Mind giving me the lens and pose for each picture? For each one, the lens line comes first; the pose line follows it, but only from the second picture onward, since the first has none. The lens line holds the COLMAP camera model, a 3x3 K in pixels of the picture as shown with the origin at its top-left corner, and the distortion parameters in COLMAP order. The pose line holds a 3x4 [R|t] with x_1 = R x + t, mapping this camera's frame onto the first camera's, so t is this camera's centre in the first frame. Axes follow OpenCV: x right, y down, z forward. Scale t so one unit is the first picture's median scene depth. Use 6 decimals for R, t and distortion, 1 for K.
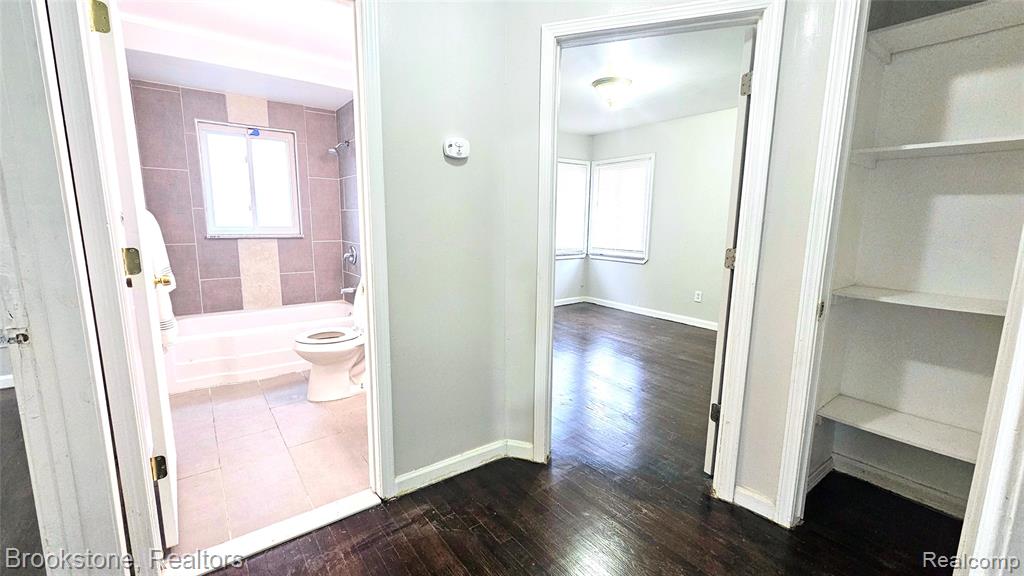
lens RADIAL K [[420.2, 0, 512.0], [0, 420.2, 288.0], [0, 0, 1]] dist [-0.000829, -0.000423]
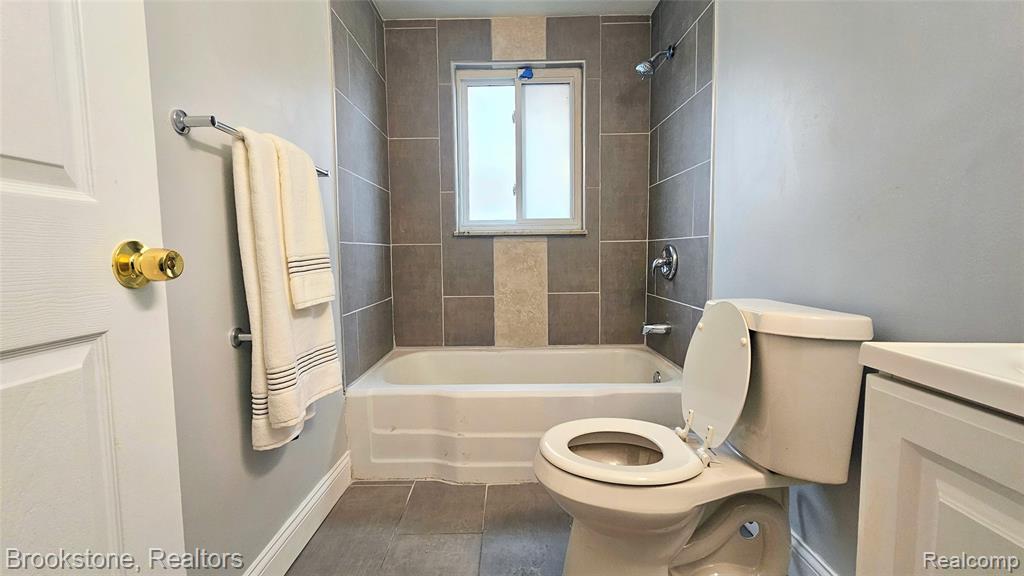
lens RADIAL K [[431.1, 0, 499.4], [0, 431.1, 288.1], [0, 0, 1]] dist [0.001123, -0.000093]
pose [[0.777103, 0.023005, -0.628952, -0.219803], [-0.072952, 0.995888, -0.053709, -0.002128], [0.625131, 0.087621, 0.775586, 0.486259]]
